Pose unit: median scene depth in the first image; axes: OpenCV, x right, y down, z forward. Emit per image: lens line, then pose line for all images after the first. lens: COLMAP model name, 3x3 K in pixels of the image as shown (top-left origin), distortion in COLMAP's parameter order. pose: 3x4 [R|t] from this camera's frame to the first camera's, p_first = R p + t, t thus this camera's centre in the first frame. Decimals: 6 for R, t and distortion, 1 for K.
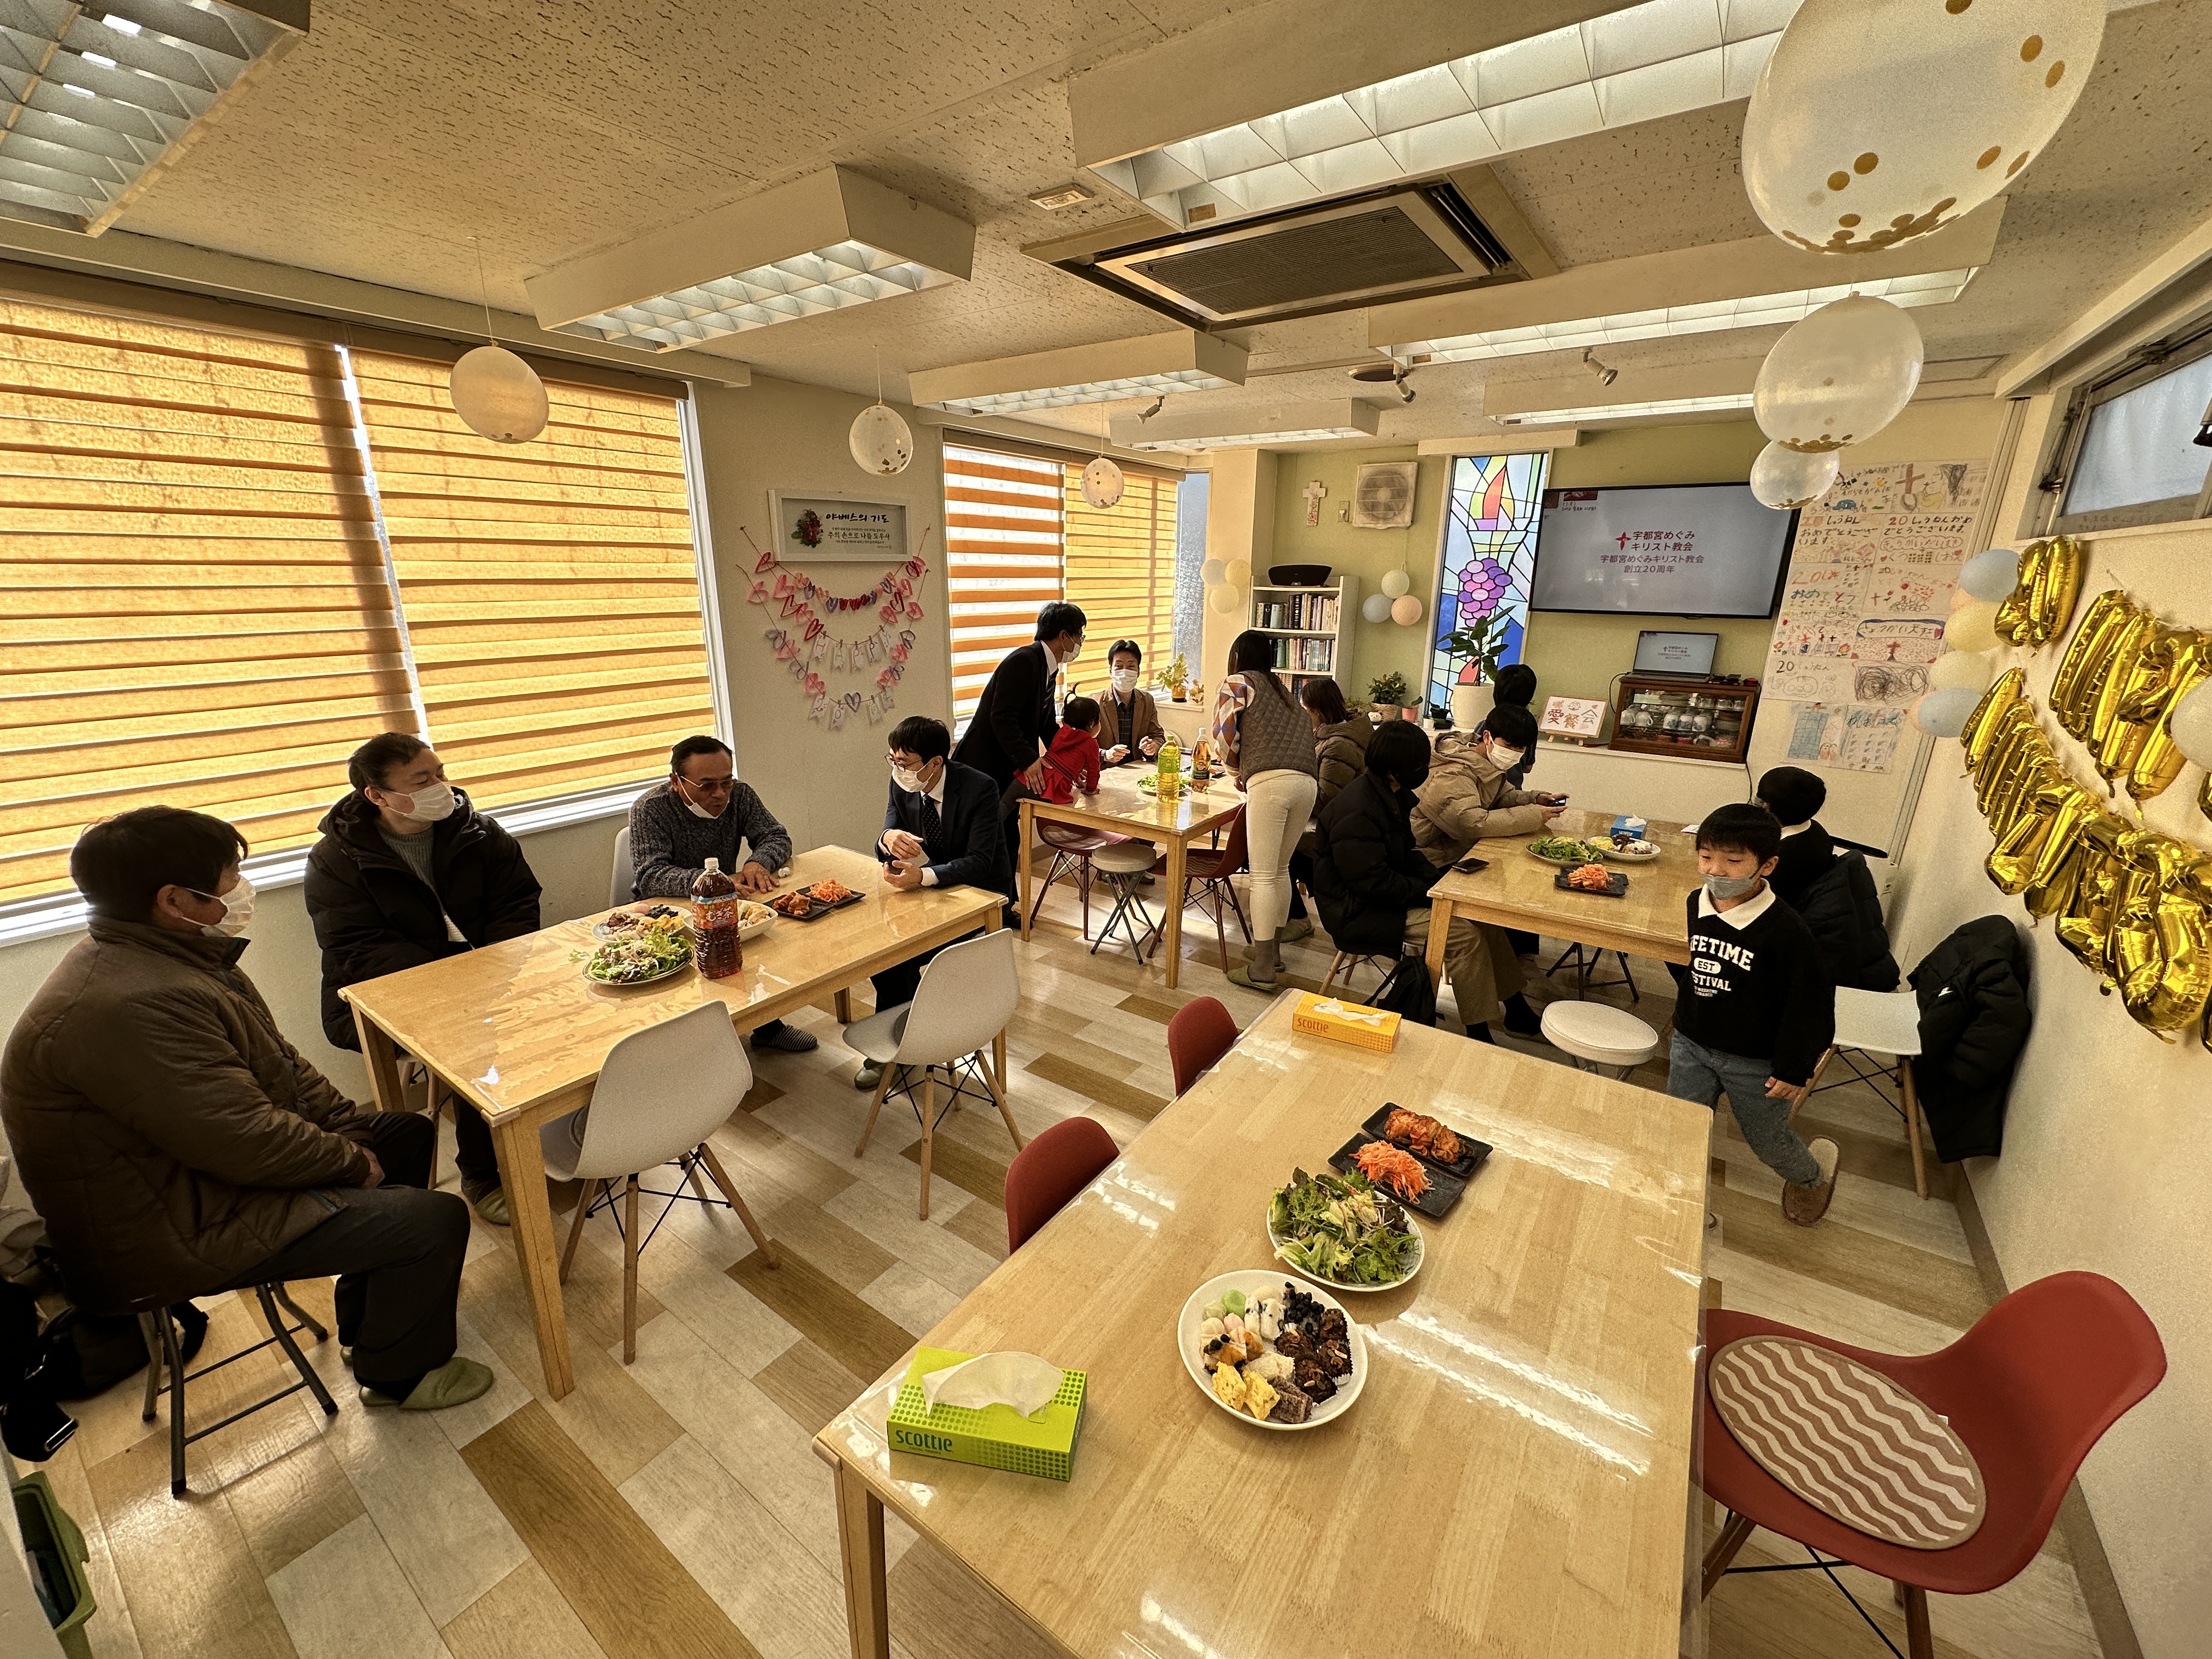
lens RADIAL K [[883.3, 0, 1085.6], [0, 883.3, 837.5], [0, 0, 1]] dist [0.000838, 0.002895]
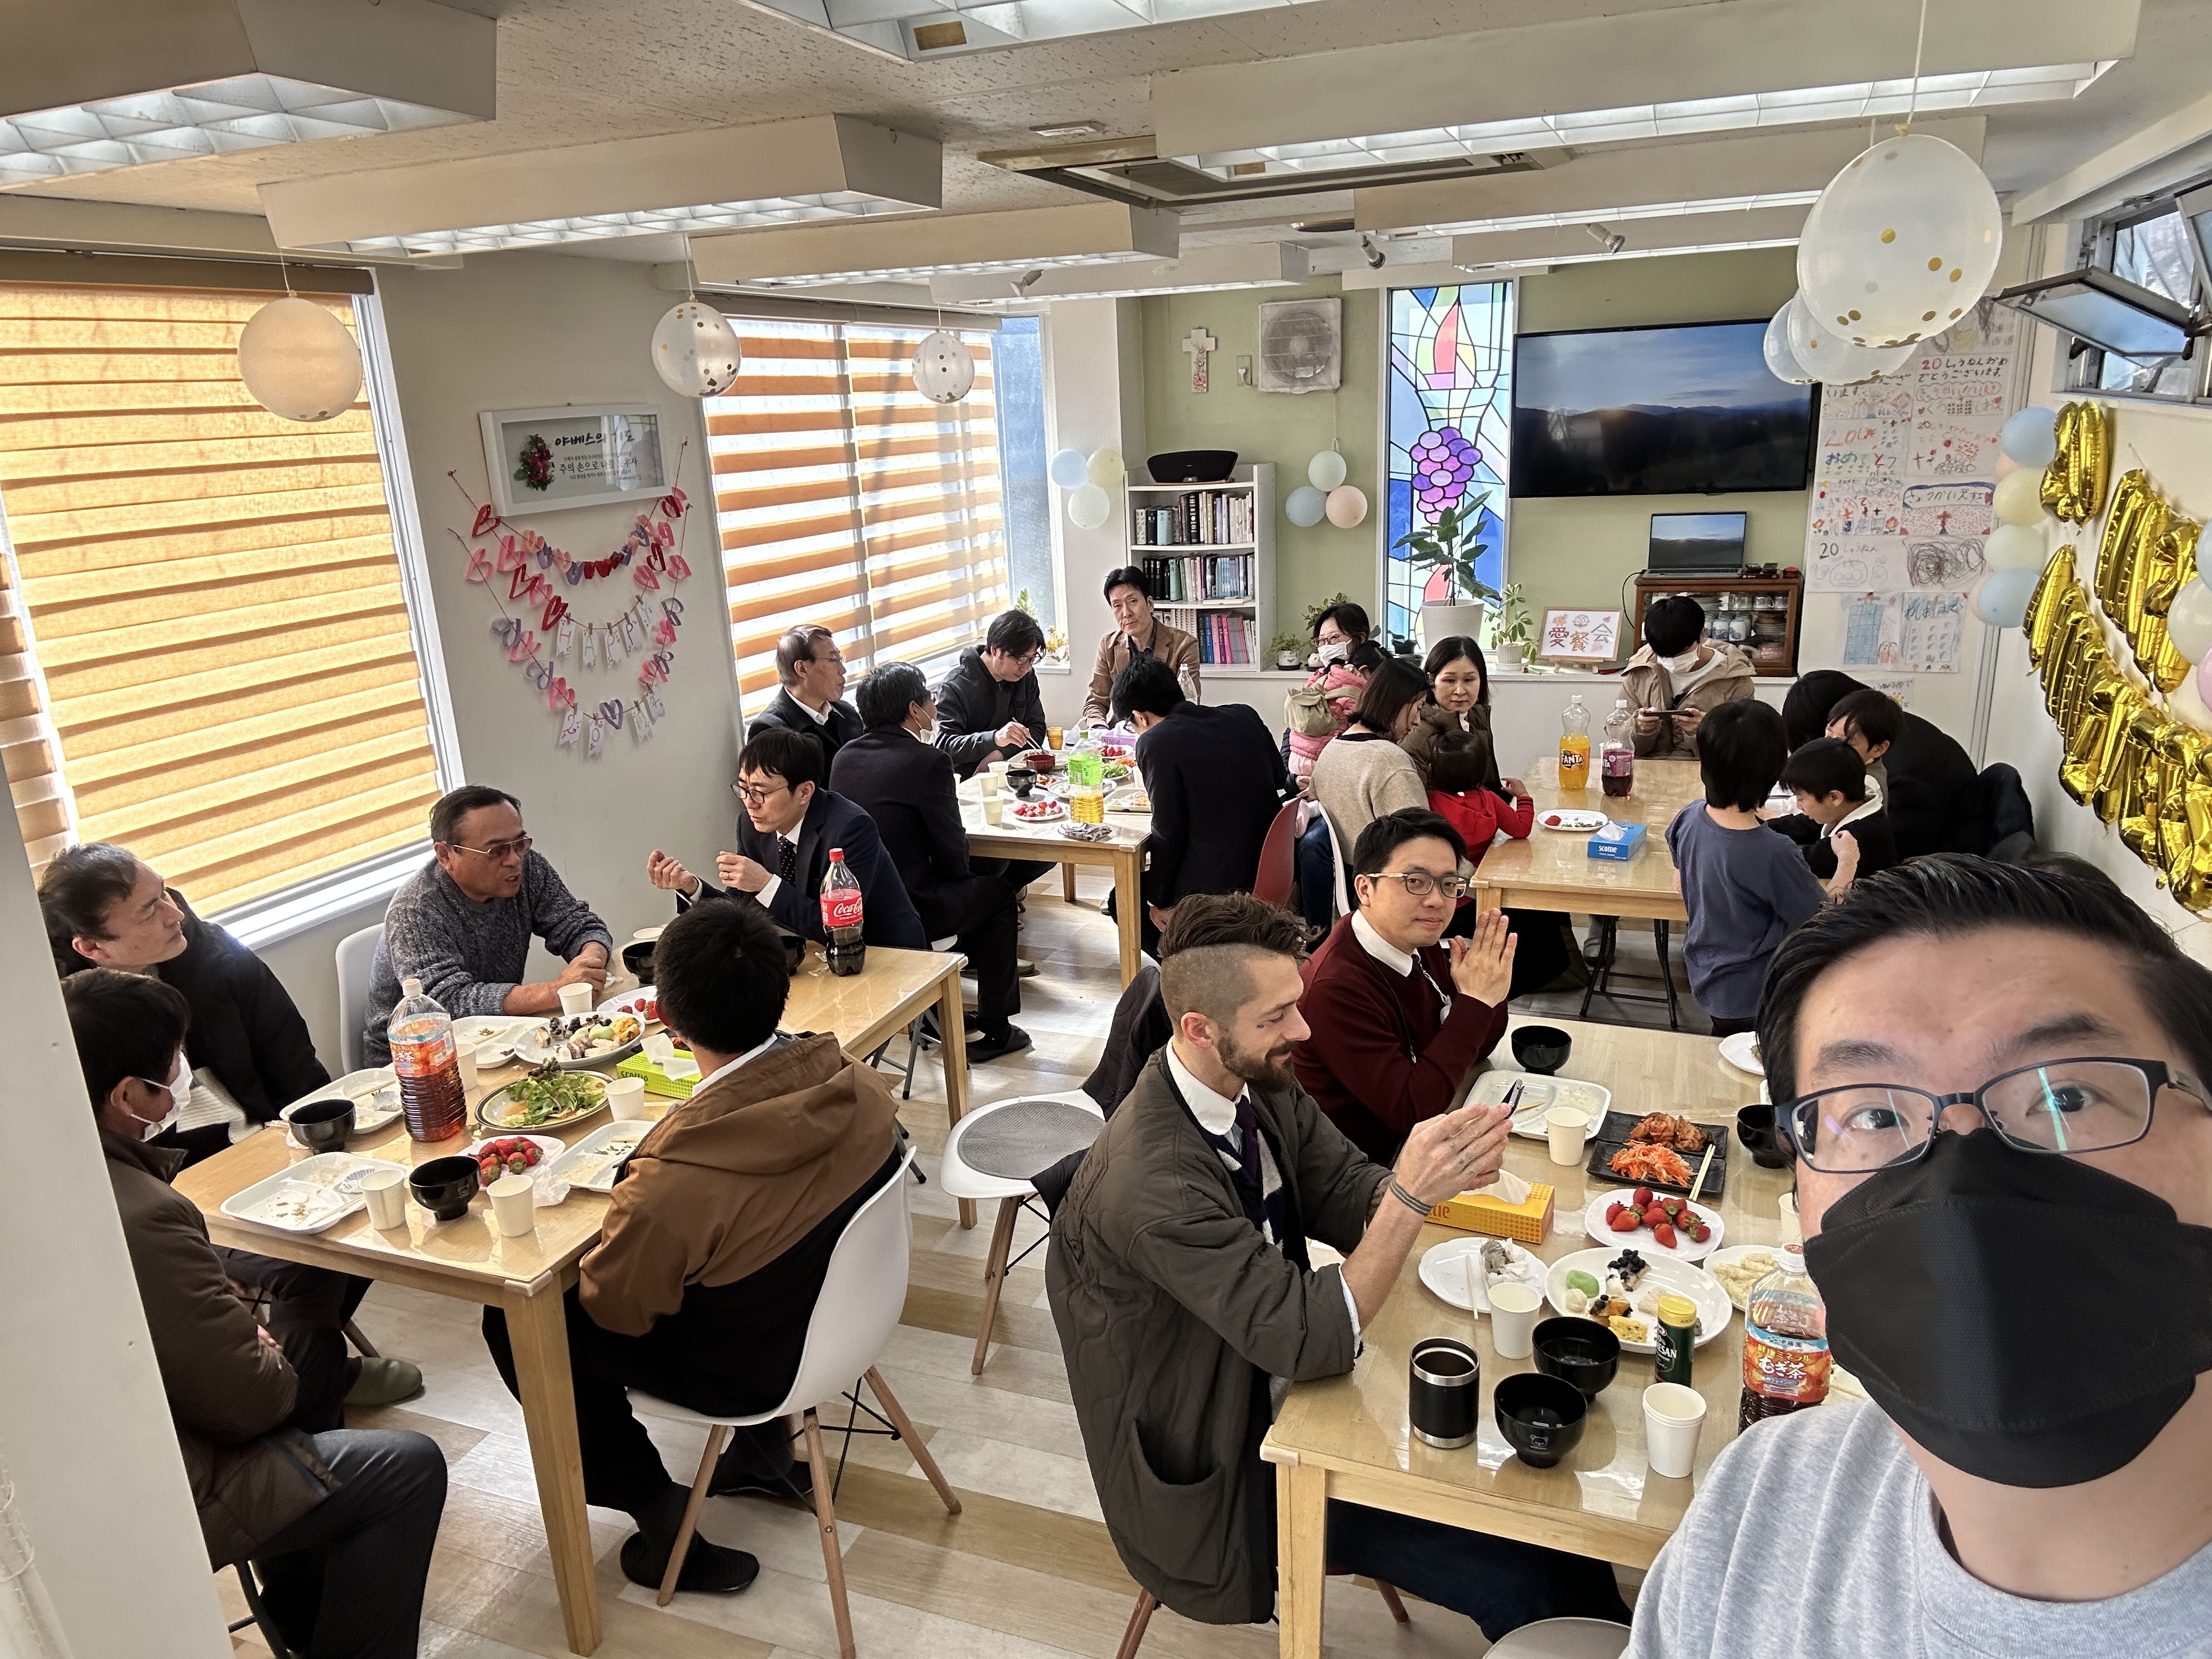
lens RADIAL K [[1545.5, 0, 1066.9], [0, 1545.5, 882.5], [0, 0, 1]] dist [0.054467, -0.049815]
pose [[0.971007, -0.121239, 0.206023, -0.191245], [0.121070, 0.992552, 0.013474, -0.001566], [-0.206122, 0.011860, 0.978454, -0.219354]]
